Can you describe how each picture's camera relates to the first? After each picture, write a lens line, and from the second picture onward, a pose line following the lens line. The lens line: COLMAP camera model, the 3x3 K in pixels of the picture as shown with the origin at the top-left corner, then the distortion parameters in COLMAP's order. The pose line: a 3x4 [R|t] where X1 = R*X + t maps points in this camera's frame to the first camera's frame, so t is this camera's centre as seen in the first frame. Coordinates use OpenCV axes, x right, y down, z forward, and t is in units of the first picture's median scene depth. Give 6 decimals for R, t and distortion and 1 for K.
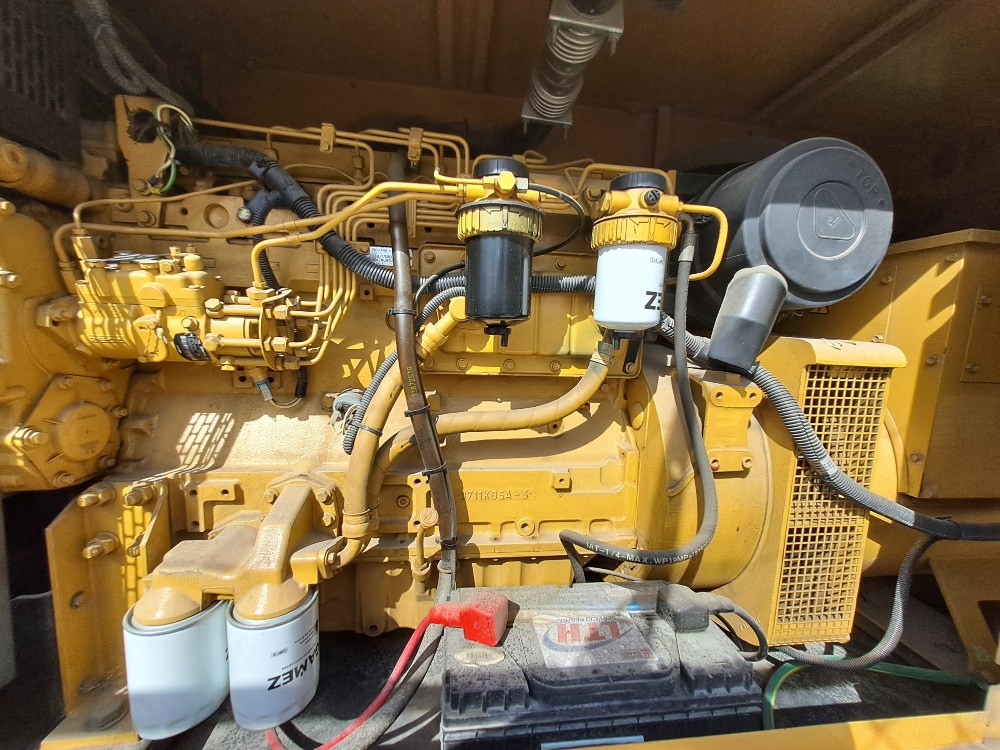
lens RADIAL K [[395.6, 0, 500.0], [0, 395.6, 375.0], [0, 0, 1]] dist [0.001083, 0.000154]
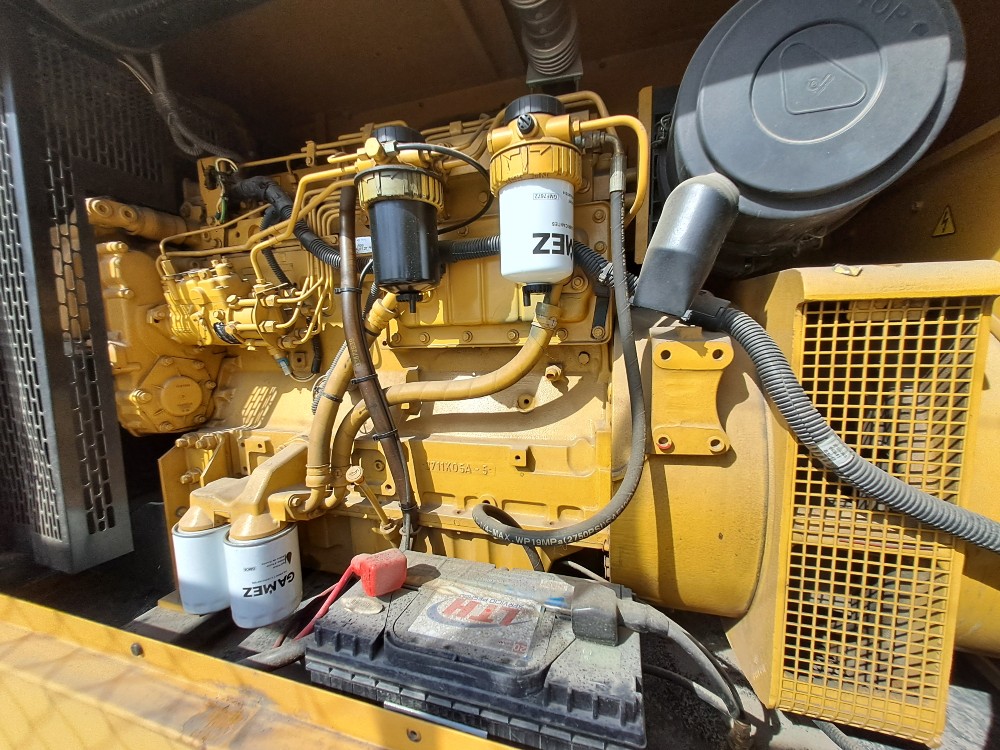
lens RADIAL K [[395.6, 0, 500.0], [0, 395.6, 375.0], [0, 0, 1]] dist [0.001083, 0.000154]
pose [[0.908455, -0.018973, -0.417551, 0.612665], [0.016179, 0.999817, -0.010231, 0.098974], [0.417669, 0.002539, 0.908596, 0.167461]]
